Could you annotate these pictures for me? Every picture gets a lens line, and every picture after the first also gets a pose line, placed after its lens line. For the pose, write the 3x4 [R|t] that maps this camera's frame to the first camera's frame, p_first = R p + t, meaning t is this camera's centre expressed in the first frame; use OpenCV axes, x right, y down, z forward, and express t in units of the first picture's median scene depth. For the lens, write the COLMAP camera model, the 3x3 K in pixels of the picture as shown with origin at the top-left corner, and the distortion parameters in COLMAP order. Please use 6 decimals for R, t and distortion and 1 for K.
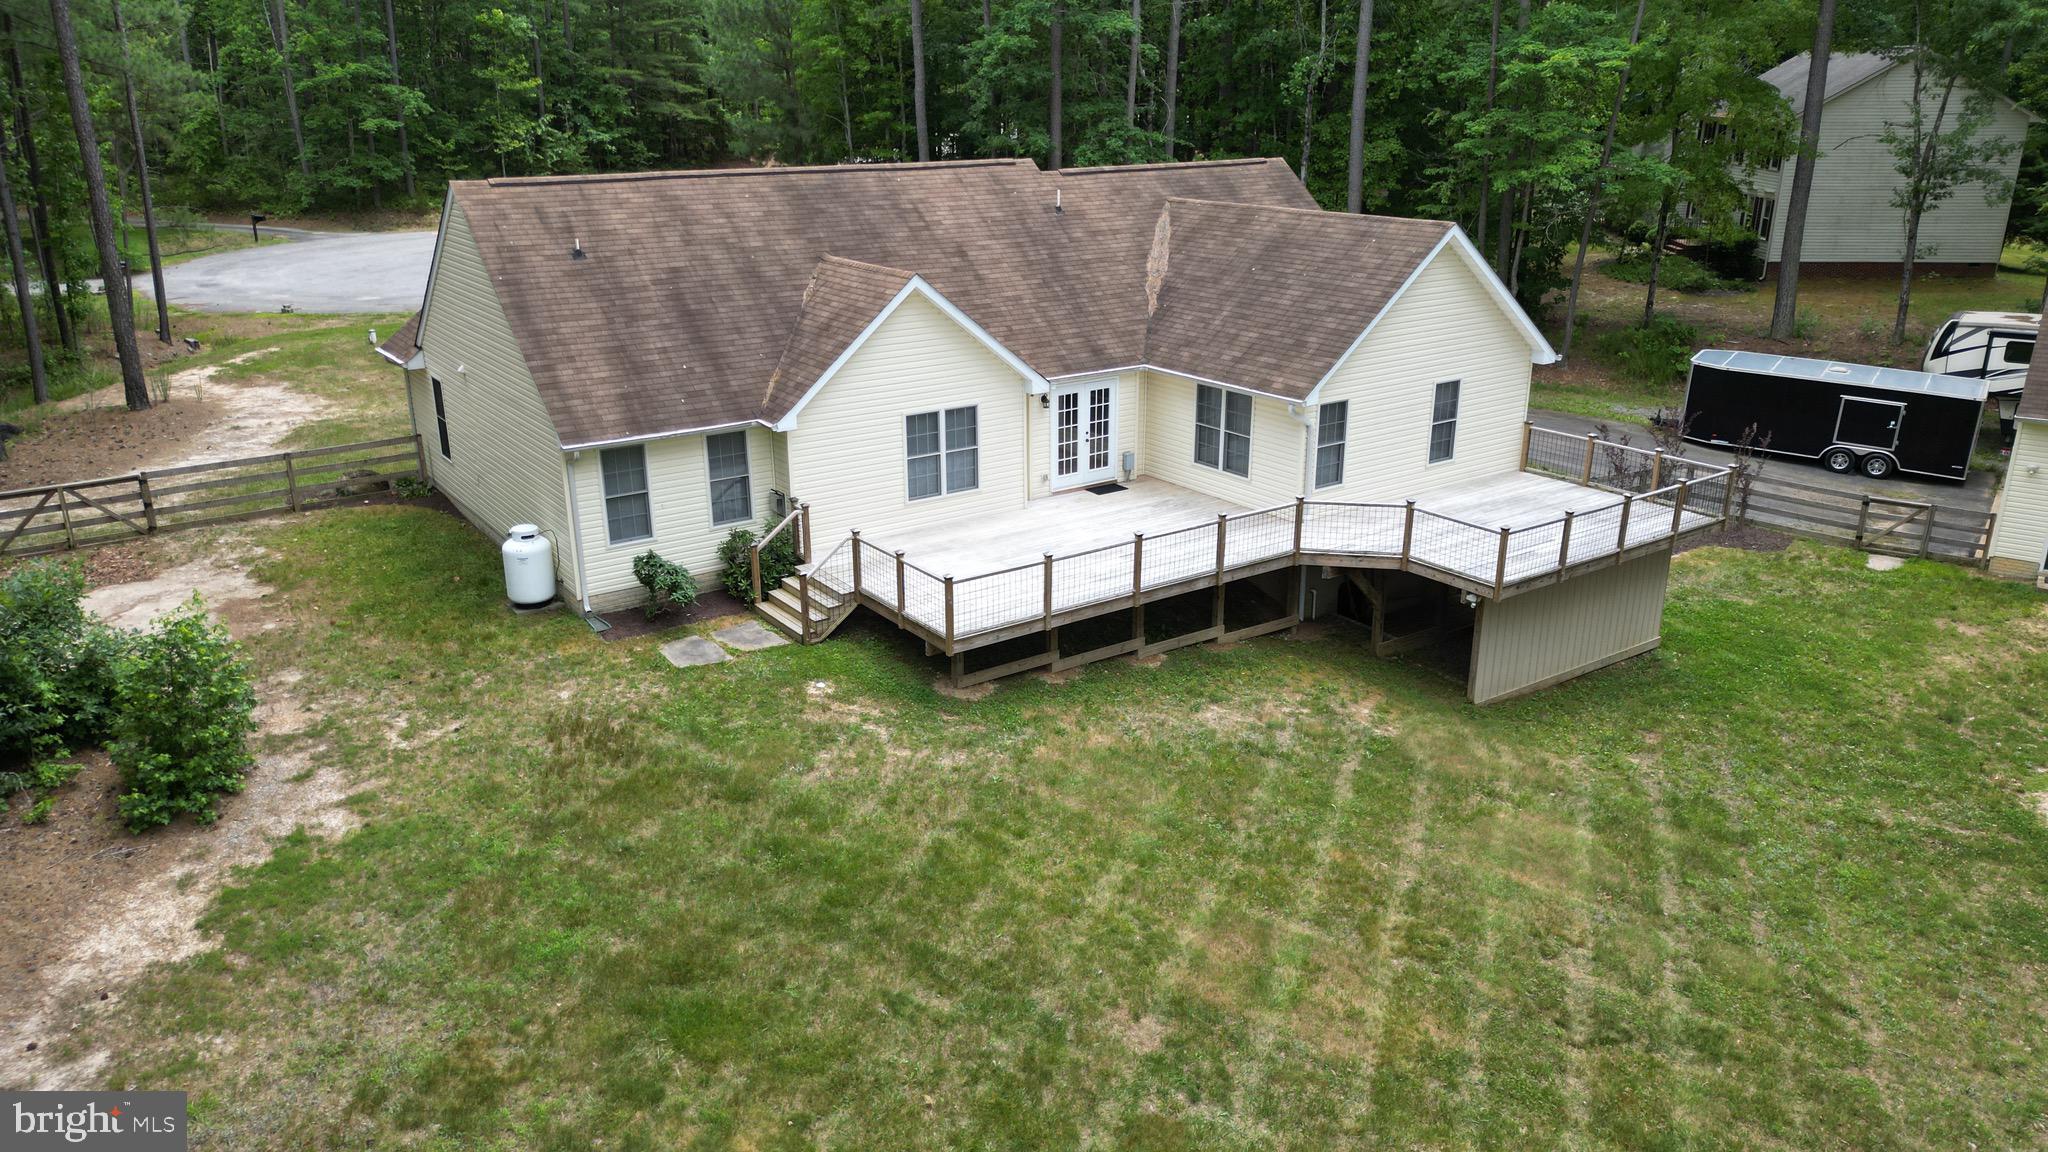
lens RADIAL K [[1432.2, 0, 1003.5], [0, 1432.2, 555.3], [0, 0, 1]] dist [0.071802, -0.082425]
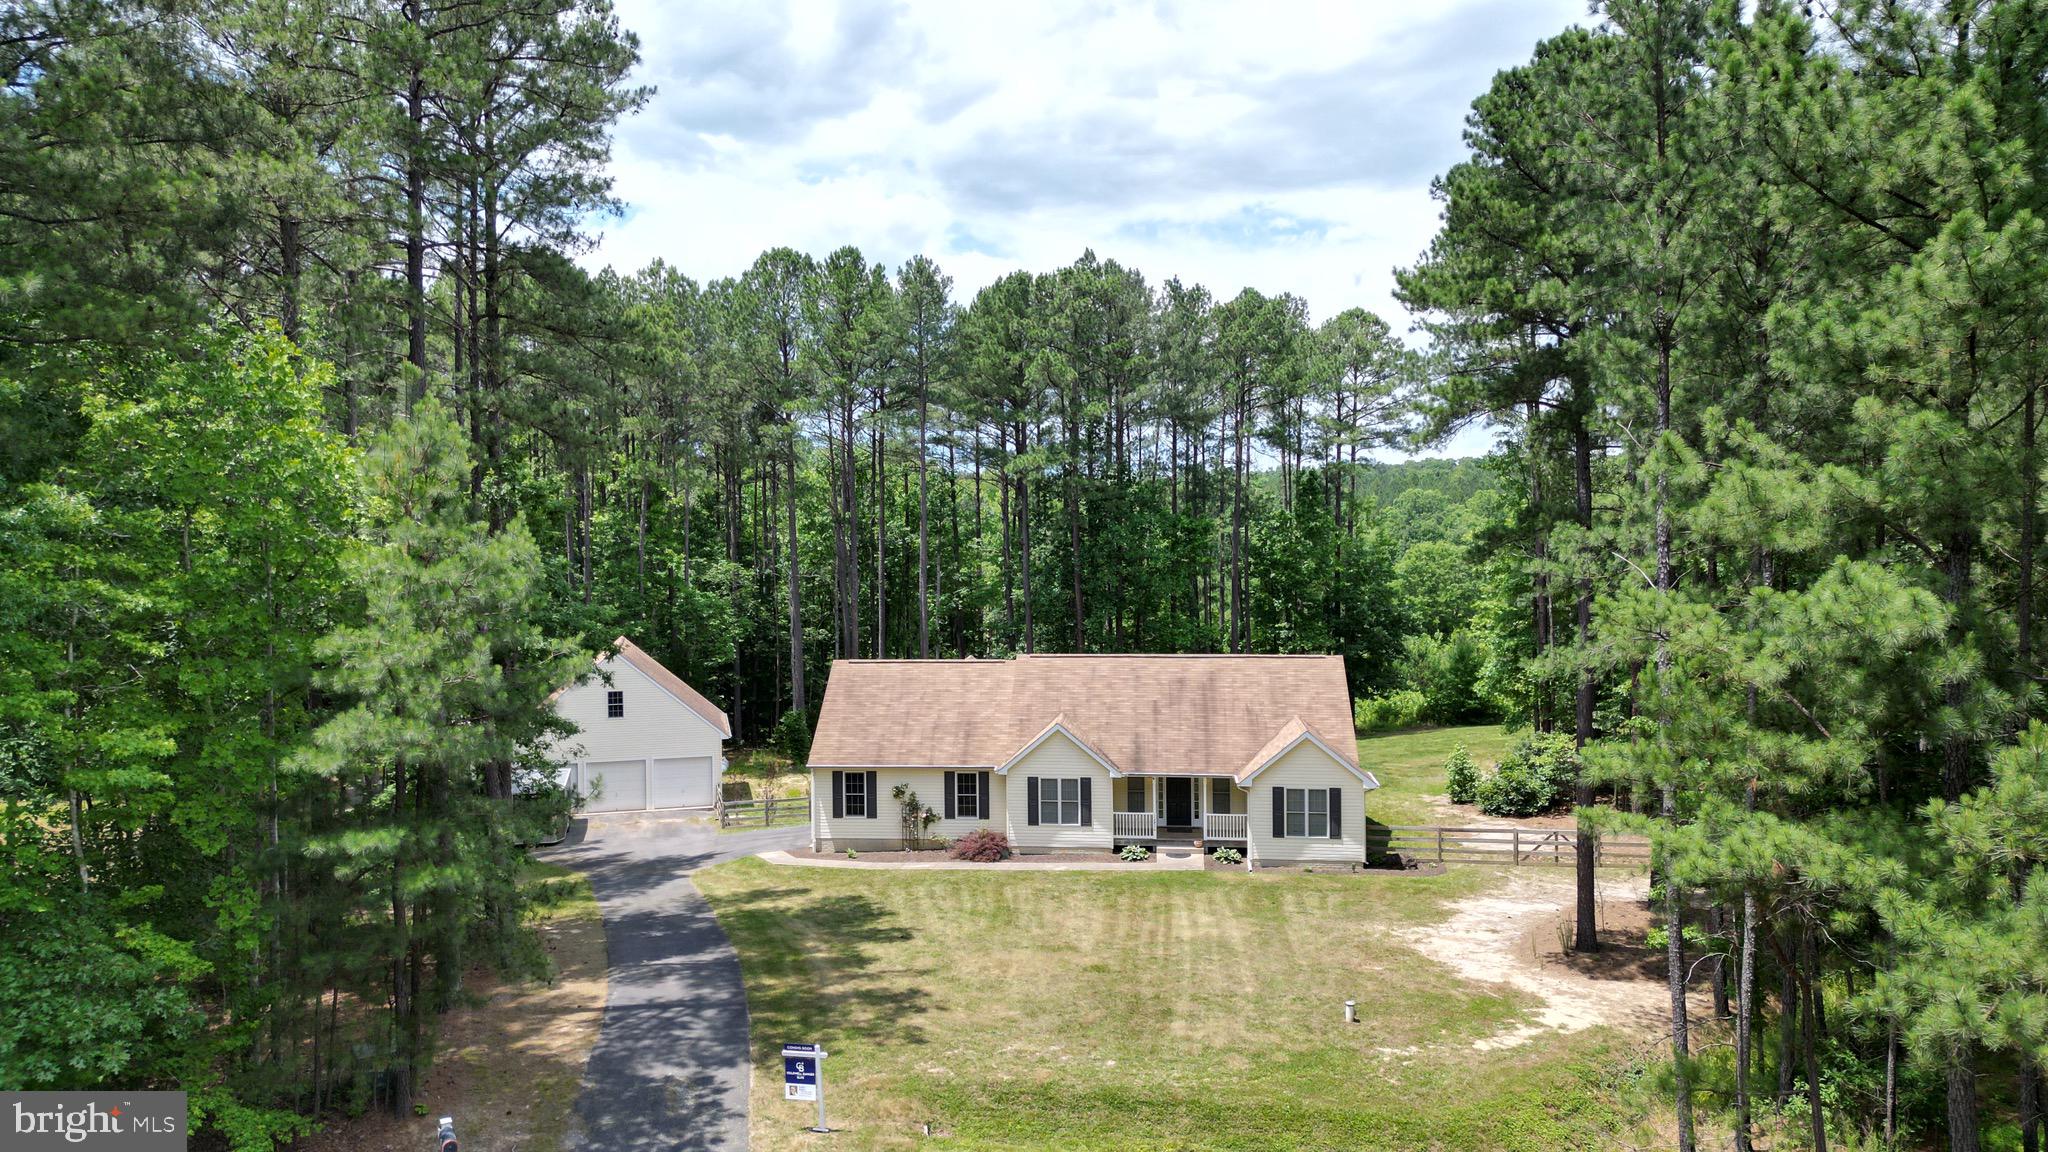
lens RADIAL K [[1432.2, 0, 1009.2], [0, 1432.2, 573.4], [0, 0, 1]] dist [0.071802, -0.082425]
pose [[-0.759658, -0.008830, 0.650263, -1.515062], [0.220766, 0.937028, 0.270630, -1.150588], [-0.611705, 0.349142, -0.709871, 3.014287]]
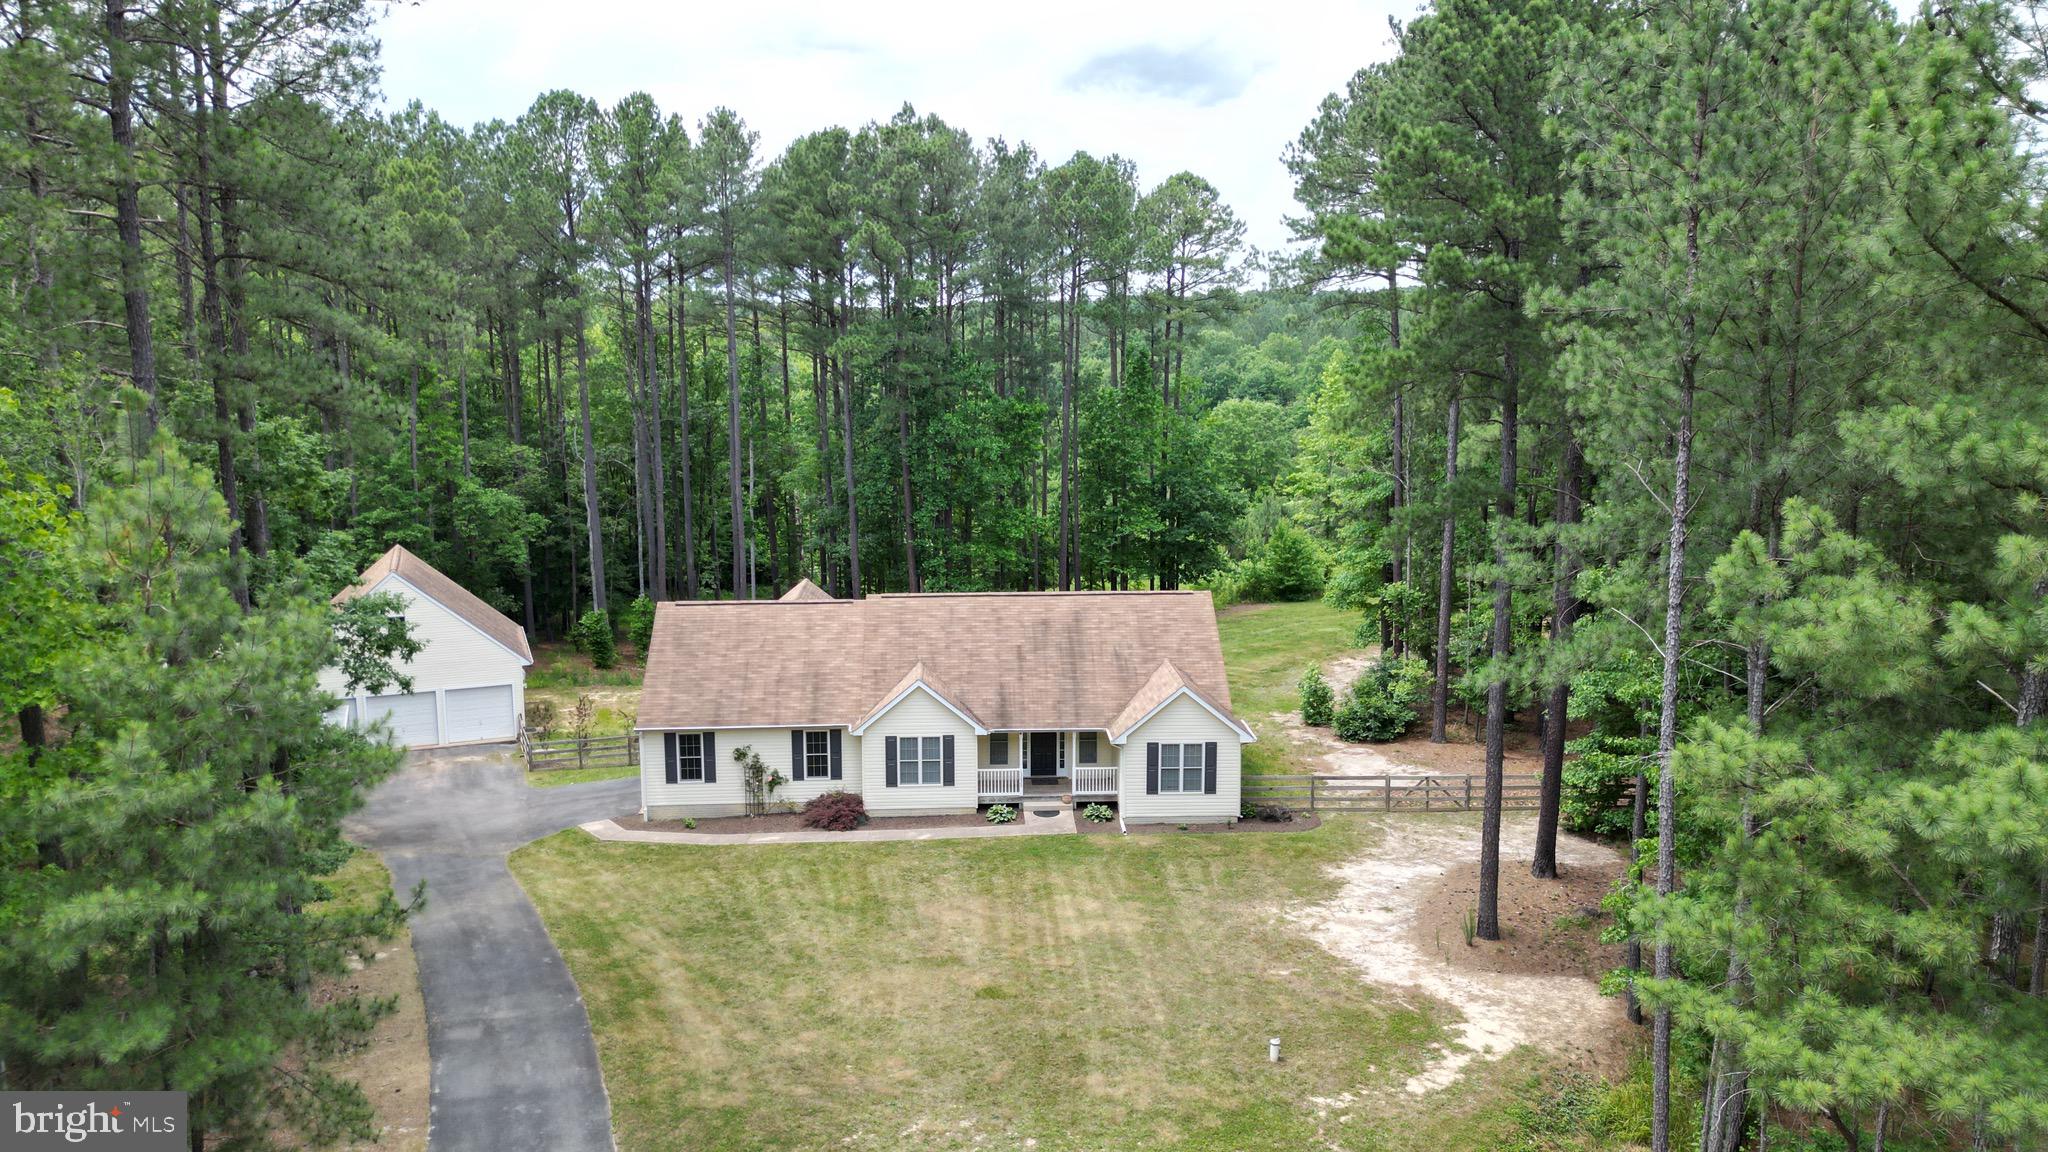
lens RADIAL K [[1432.2, 0, 1018.0], [0, 1432.2, 574.5], [0, 0, 1]] dist [0.071802, -0.082425]
pose [[-0.850761, -0.074211, 0.520287, -1.307510], [0.175583, 0.892962, 0.414476, -1.266832], [-0.495355, 0.443973, -0.746667, 2.863823]]
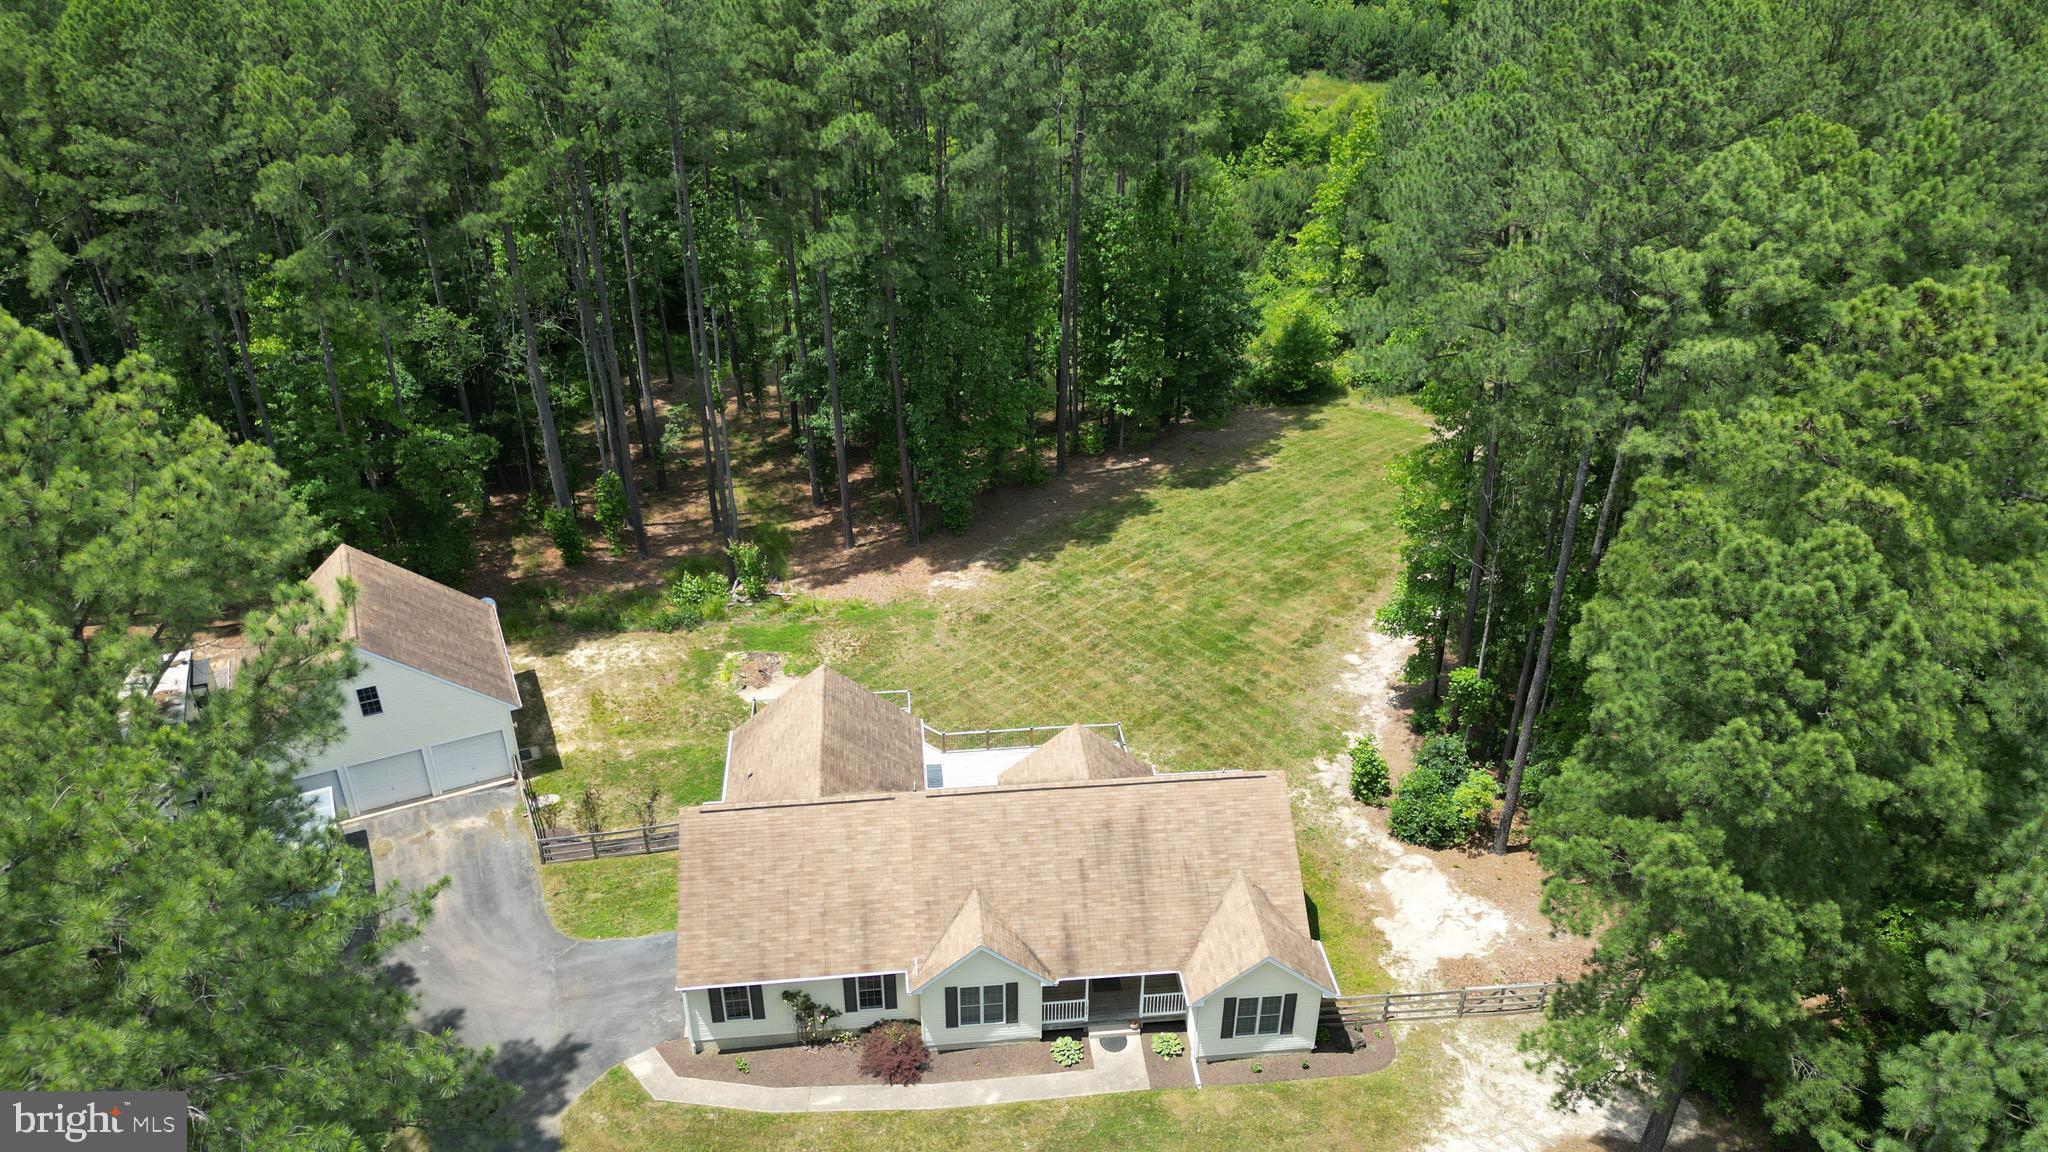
lens RADIAL K [[1432.2, 0, 1013.3], [0, 1432.2, 571.5], [0, 0, 1]] dist [0.071802, -0.082425]
pose [[-0.874866, -0.236016, 0.422972, -0.870885], [0.160815, 0.682181, 0.713280, -1.979510], [-0.456889, 0.692045, -0.558862, 2.194517]]
